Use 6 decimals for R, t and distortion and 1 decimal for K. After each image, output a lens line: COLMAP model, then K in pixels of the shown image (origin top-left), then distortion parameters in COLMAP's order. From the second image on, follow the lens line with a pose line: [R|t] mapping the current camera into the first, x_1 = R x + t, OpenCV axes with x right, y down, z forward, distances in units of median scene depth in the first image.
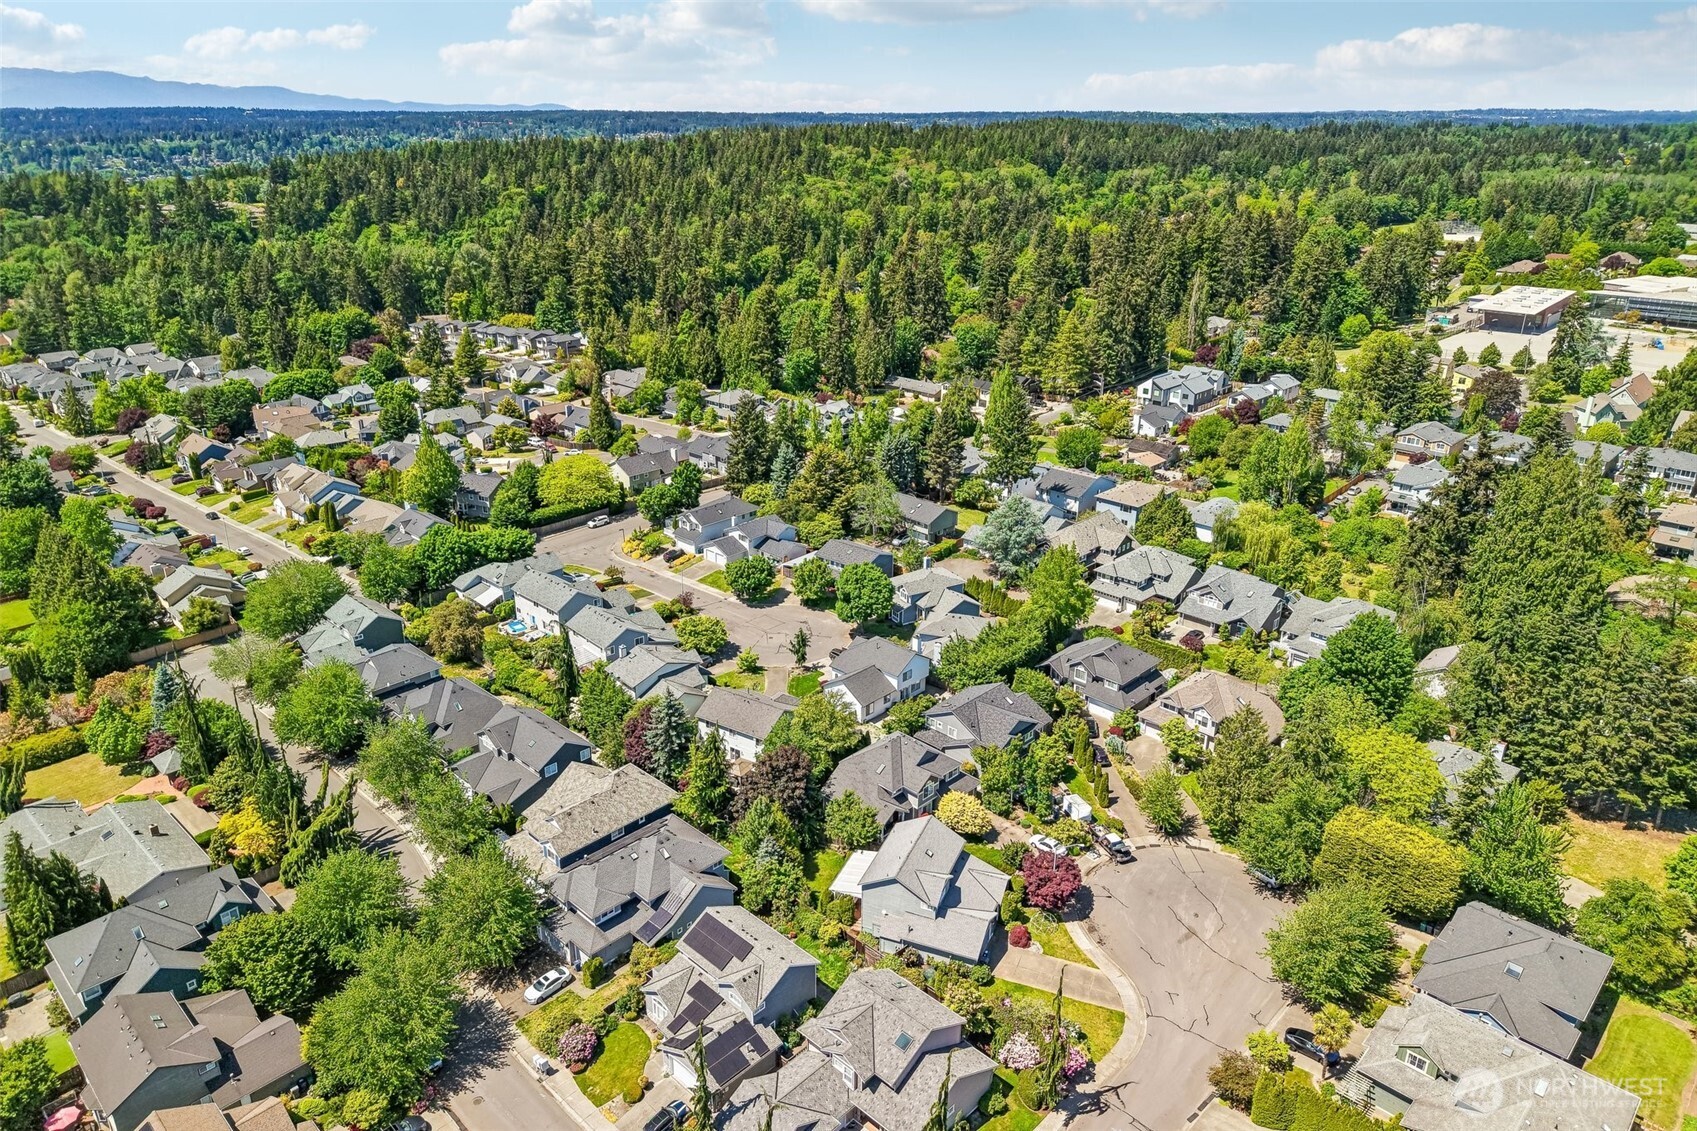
lens RADIAL K [[1151.6, 0, 848.5], [0, 1151.6, 565.5], [0, 0, 1]] dist [0.000112, 0.000446]
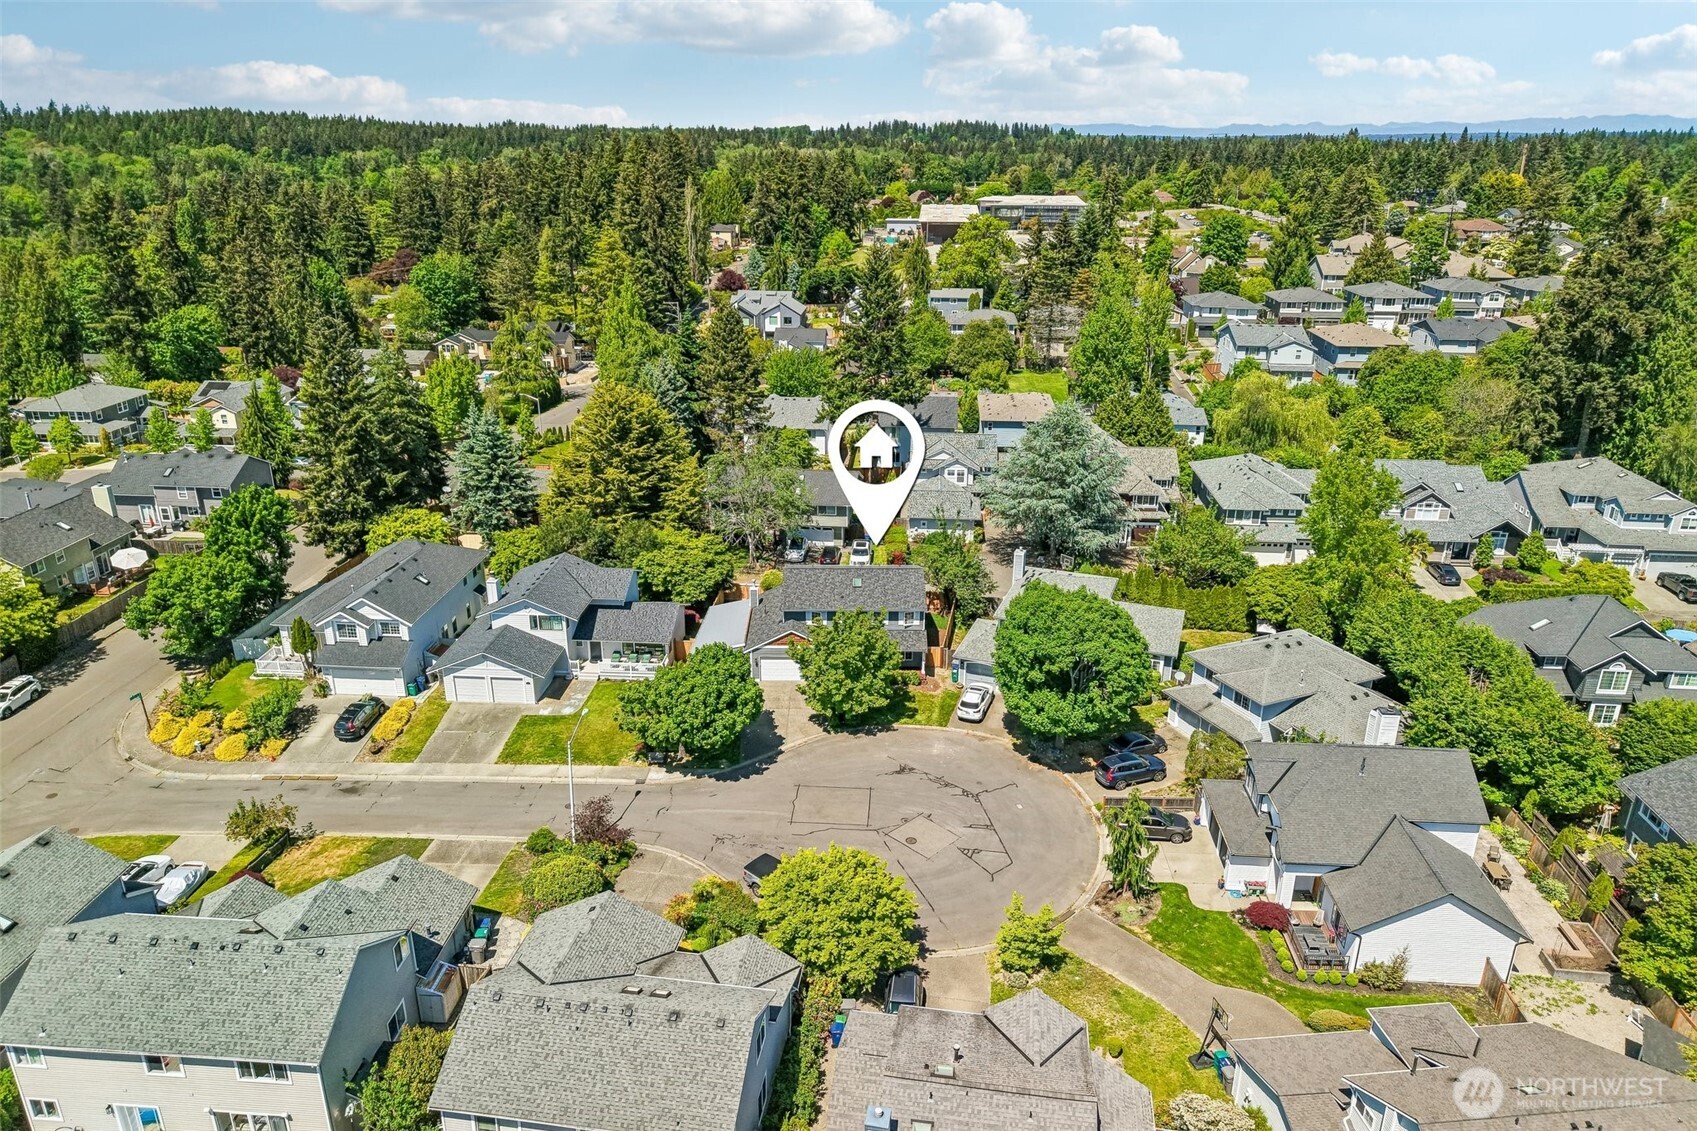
lens RADIAL K [[1151.6, 0, 848.5], [0, 1151.6, 565.5], [0, 0, 1]] dist [0.000112, 0.000446]
pose [[0.775836, -0.230435, 0.587349, -0.234448], [0.234632, 0.969528, 0.070449, -0.045453], [-0.585685, 0.083154, 0.806262, 0.594758]]
